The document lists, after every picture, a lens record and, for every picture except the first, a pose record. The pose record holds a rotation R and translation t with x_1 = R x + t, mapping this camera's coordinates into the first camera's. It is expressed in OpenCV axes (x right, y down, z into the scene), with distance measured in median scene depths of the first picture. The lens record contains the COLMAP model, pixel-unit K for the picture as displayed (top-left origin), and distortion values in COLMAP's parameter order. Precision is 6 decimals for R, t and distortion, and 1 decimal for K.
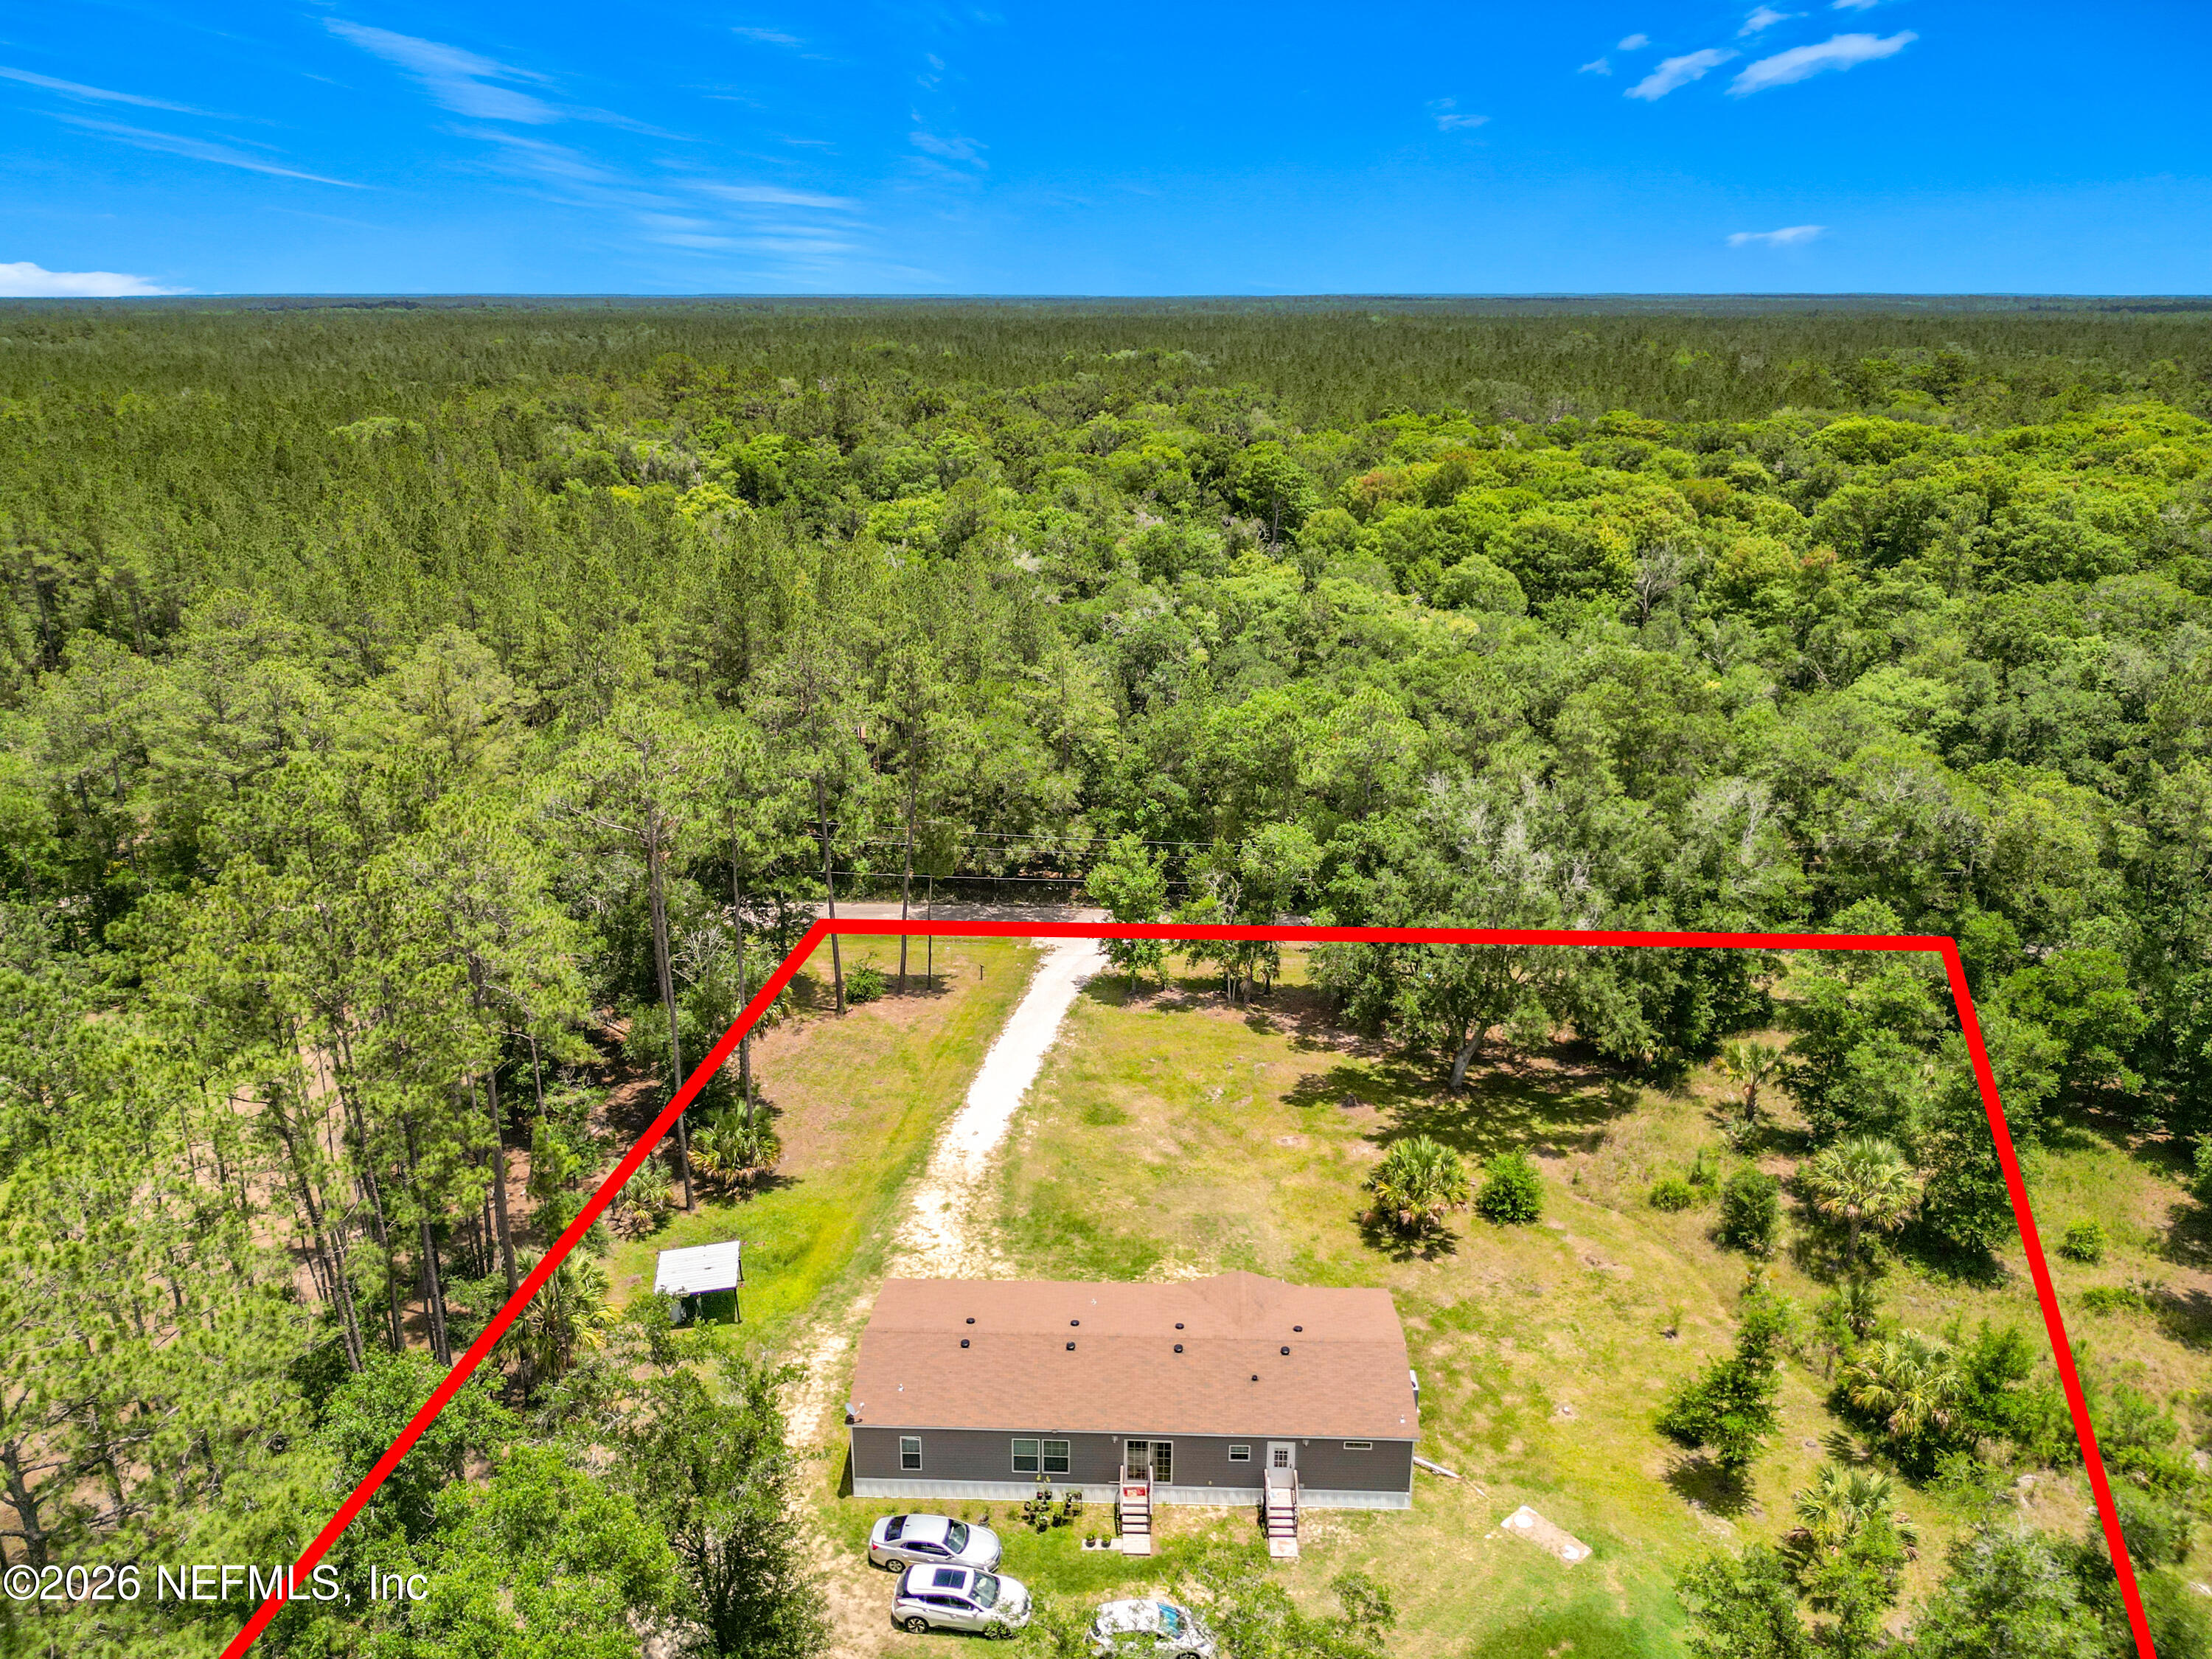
lens RADIAL K [[1570.7, 0, 1097.2], [0, 1570.7, 838.4], [0, 0, 1]] dist [0.044357, -0.070523]
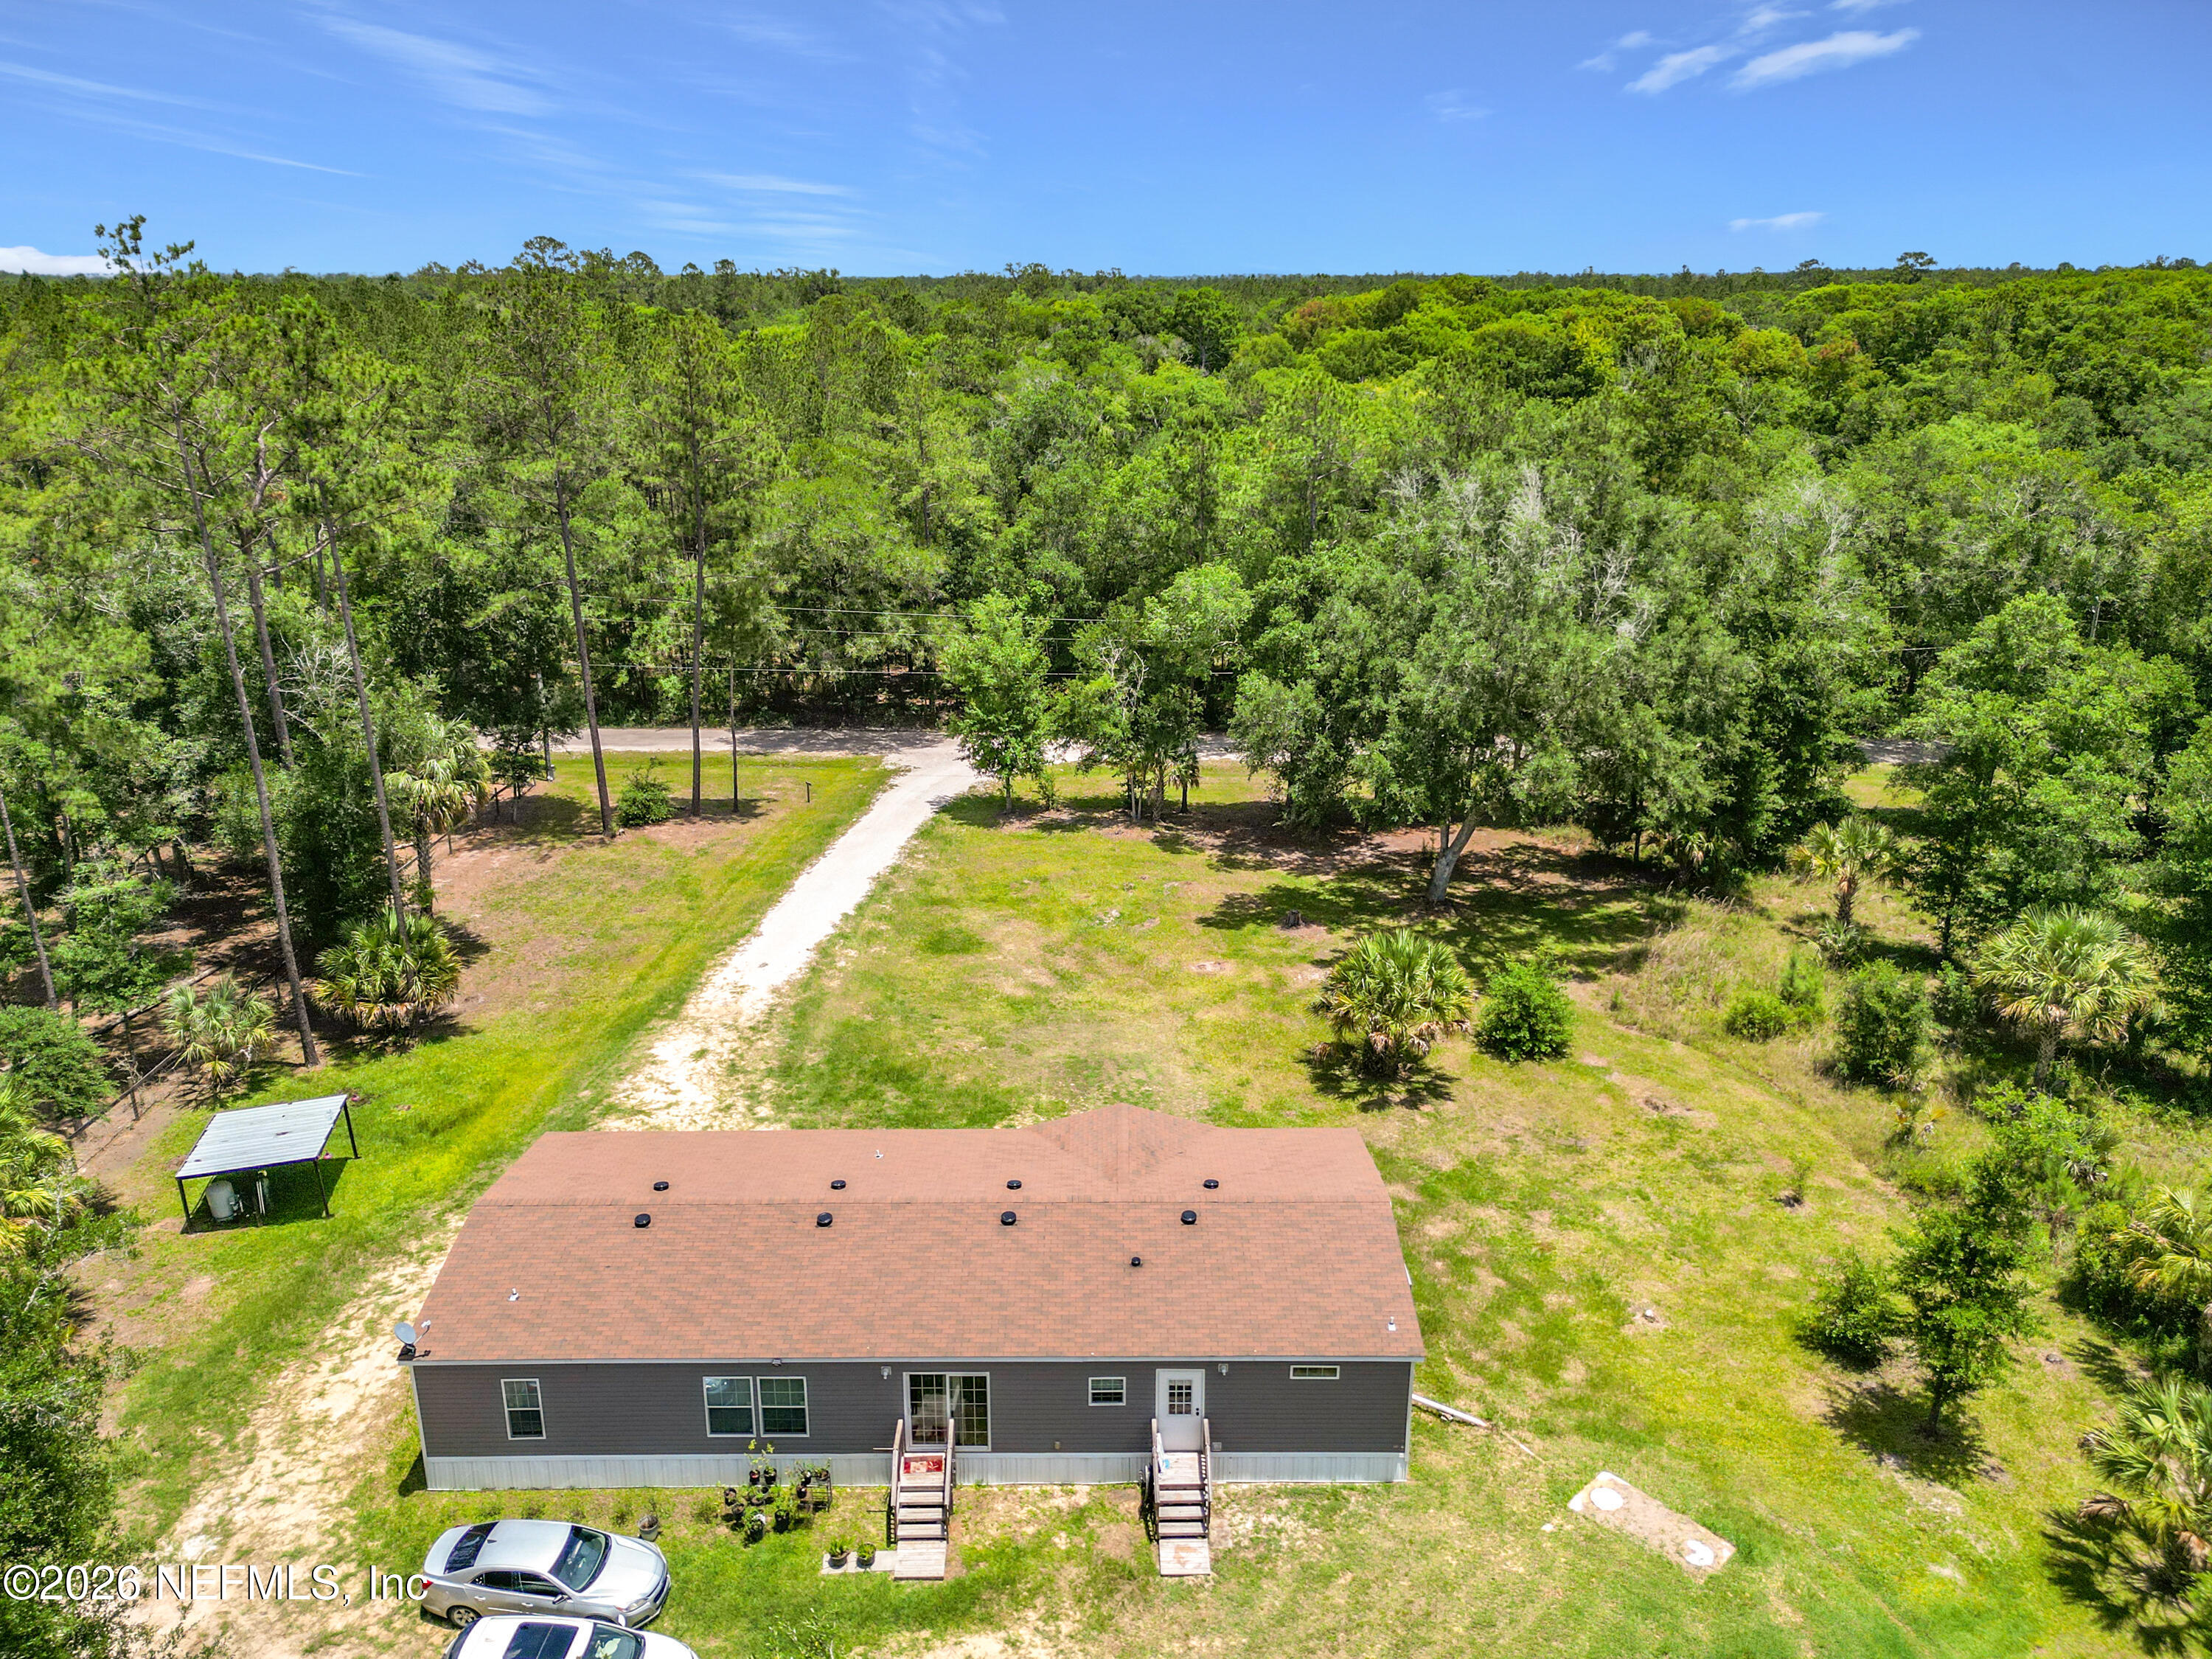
lens RADIAL K [[1551.1, 0, 1097.6], [0, 1551.1, 836.0], [0, 0, 1]] dist [0.073726, -0.079019]
pose [[0.999234, -0.012898, 0.036955, 0.051817], [0.012640, 0.999894, 0.007211, 0.140787], [-0.037044, -0.006738, 0.999291, 0.333326]]
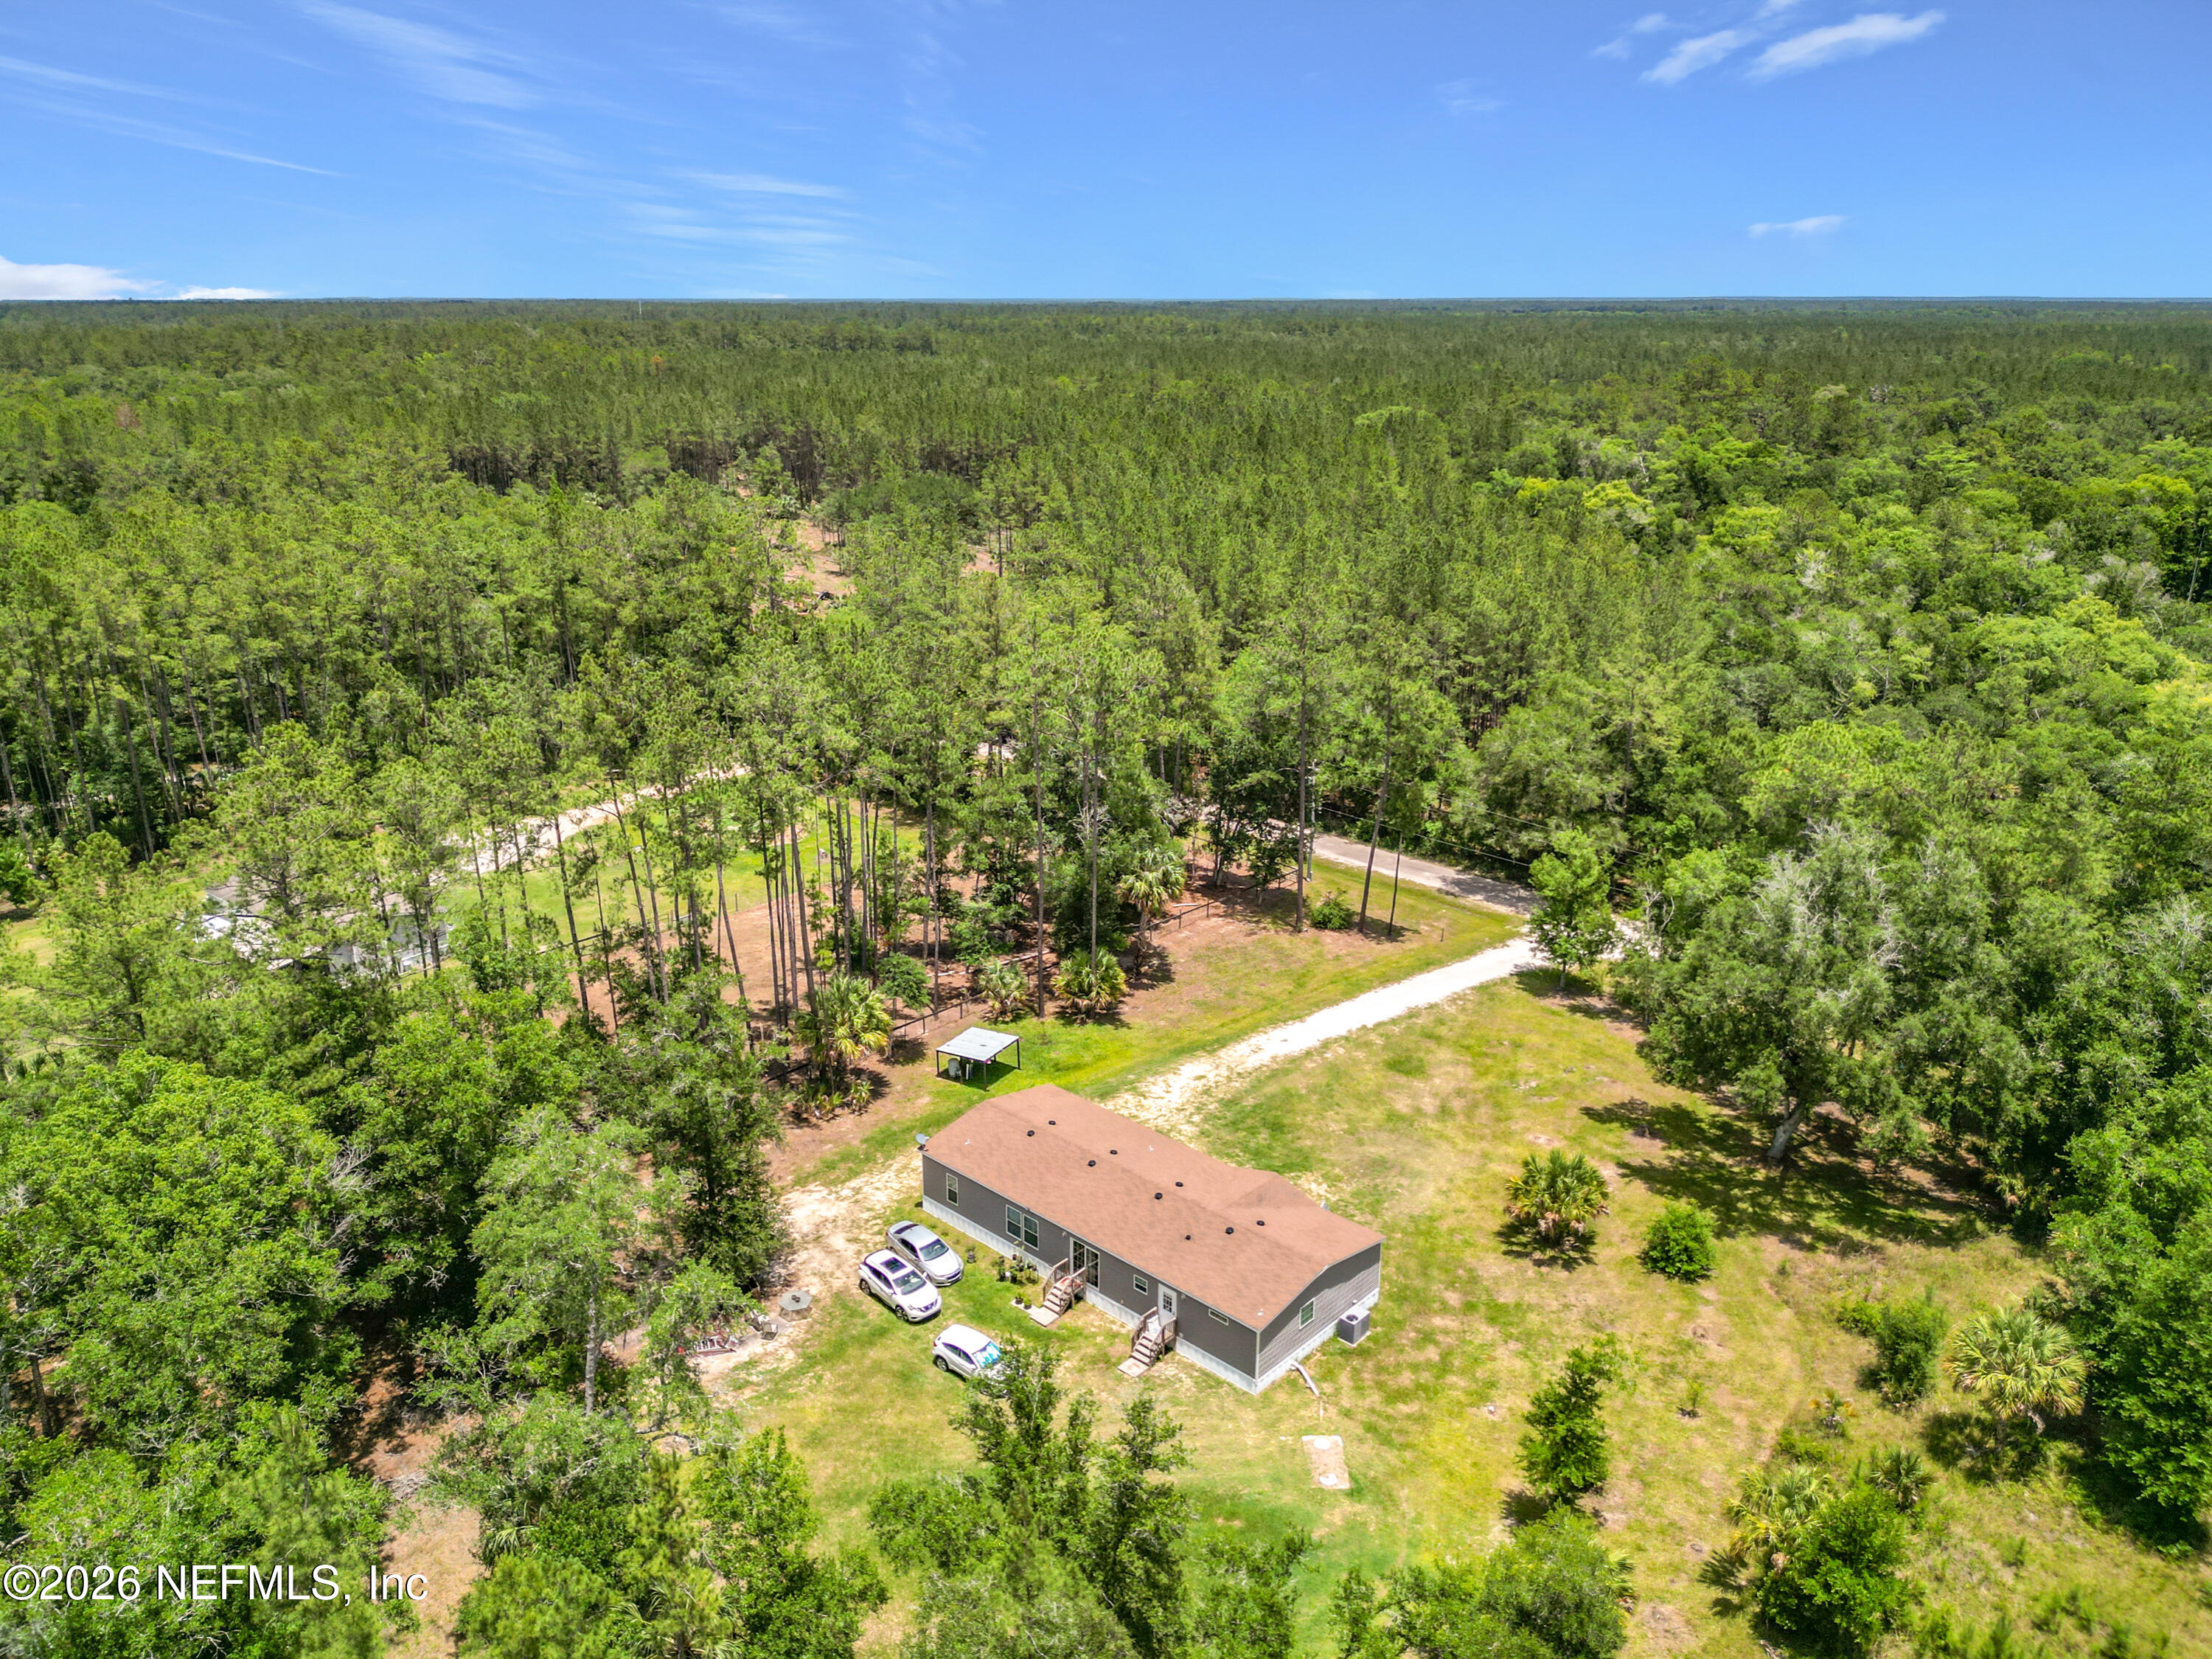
lens RADIAL K [[1570.7, 0, 1097.2], [0, 1570.7, 838.4], [0, 0, 1]] dist [0.044357, -0.070523]
pose [[0.753386, 0.206506, -0.624312, 0.547244], [-0.210058, 0.975244, 0.069098, -0.003640], [0.623125, 0.079084, 0.778113, 0.038120]]
